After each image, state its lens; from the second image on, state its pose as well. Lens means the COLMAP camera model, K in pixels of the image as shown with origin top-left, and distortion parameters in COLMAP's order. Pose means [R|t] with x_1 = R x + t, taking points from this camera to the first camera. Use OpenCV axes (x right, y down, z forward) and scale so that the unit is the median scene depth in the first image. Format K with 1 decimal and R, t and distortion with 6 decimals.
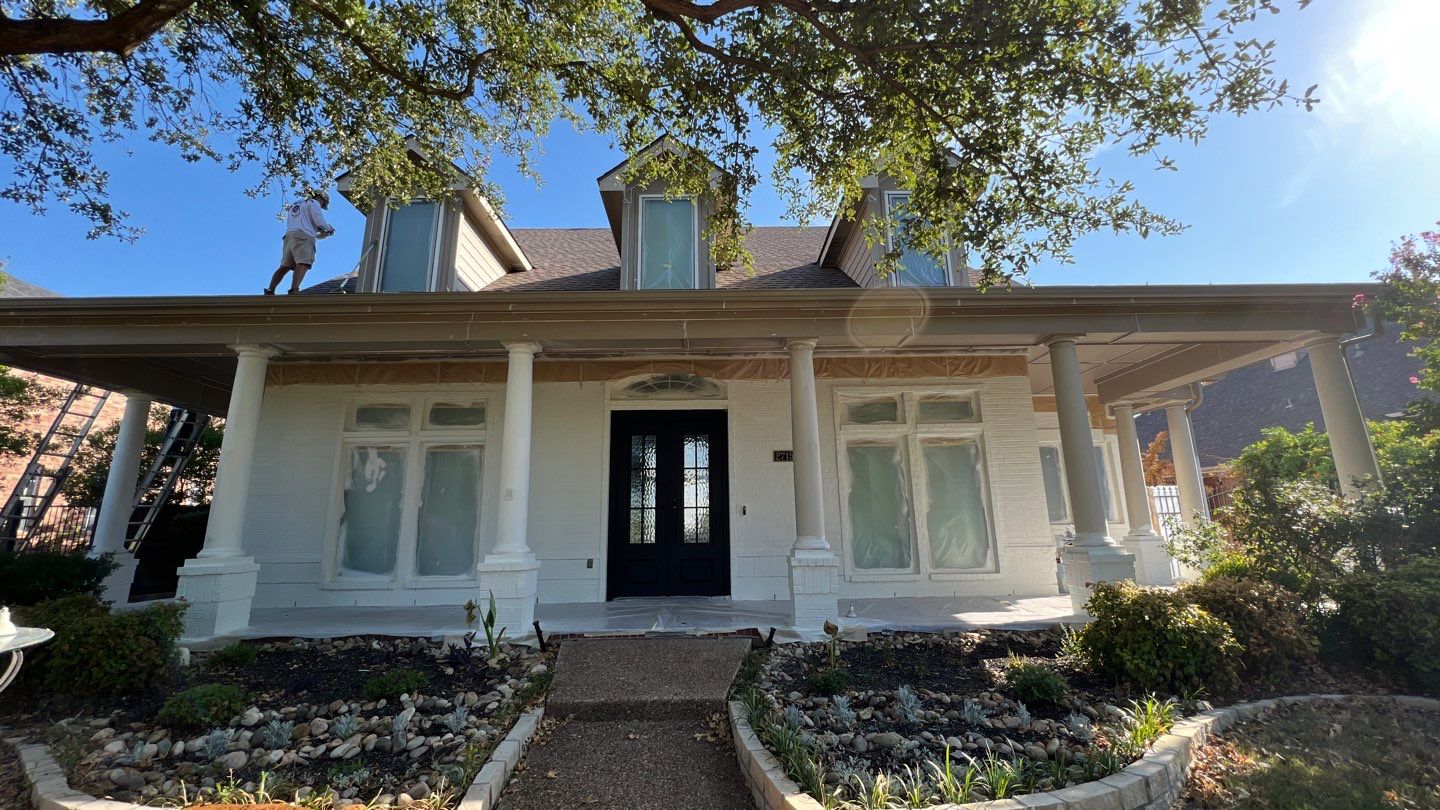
lens RADIAL K [[583.3, 0, 720.0], [0, 583.3, 405.0], [0, 0, 1]] dist [-0.012443, 0.000027]
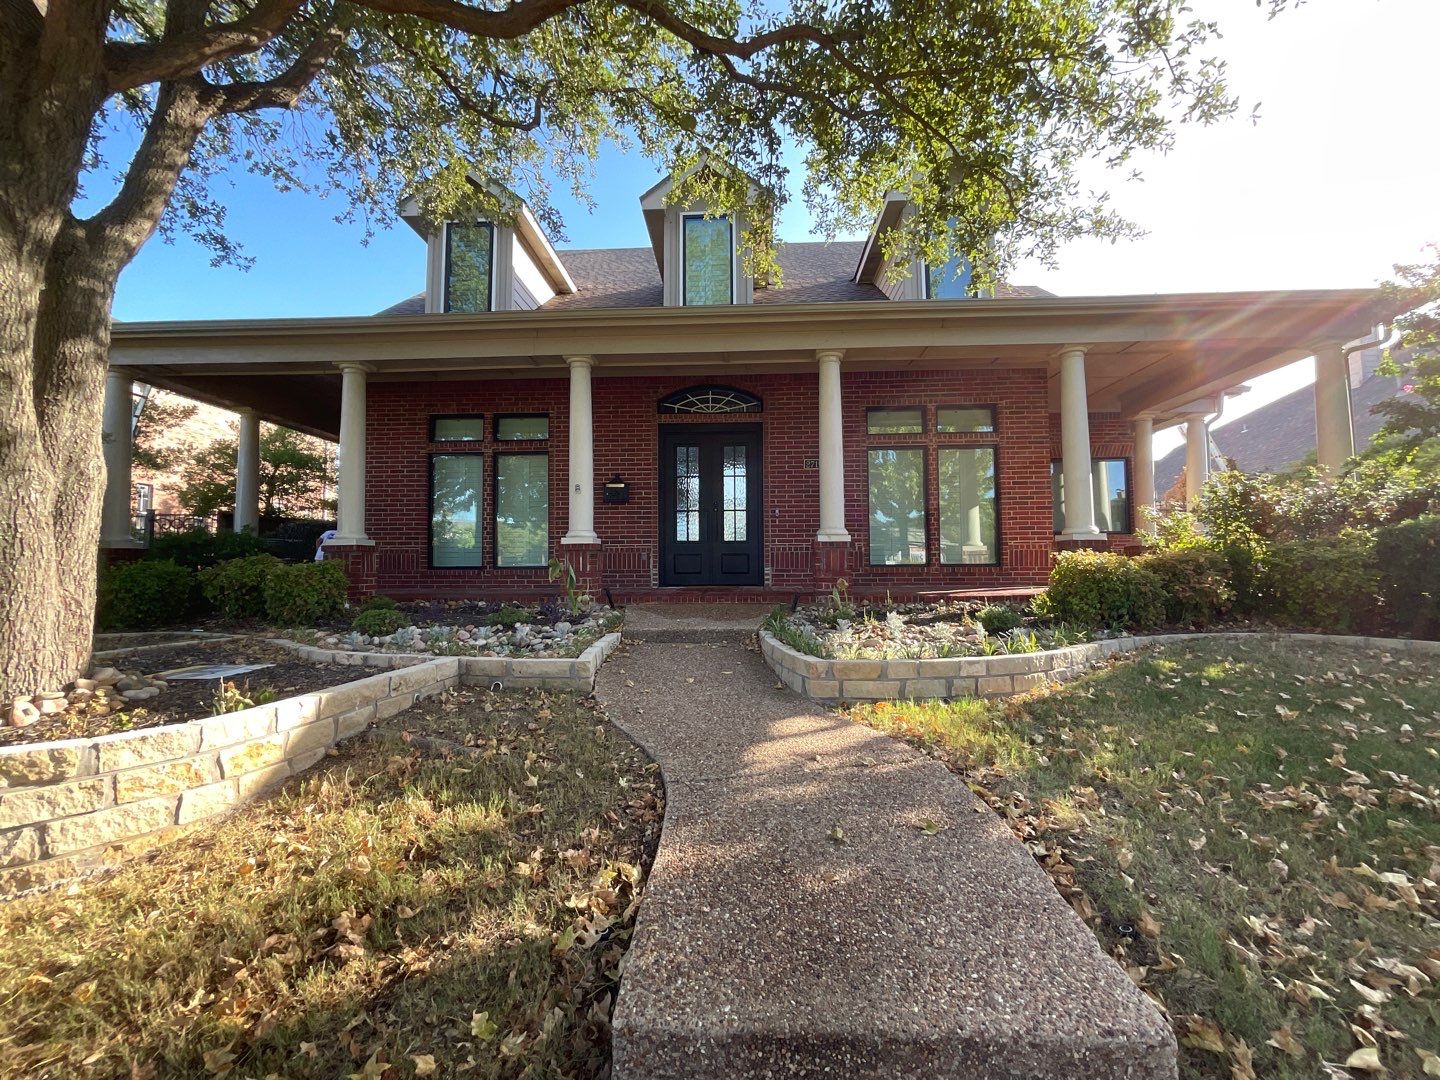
lens RADIAL K [[587.8, 0, 720.0], [0, 587.8, 540.0], [0, 0, 1]] dist [0.000942, 0.000321]
pose [[0.997947, 0.005152, -0.063837, 0.007033], [0.005723, 0.985599, 0.169005, 0.074284], [0.063788, -0.169023, 0.983546, -0.247315]]
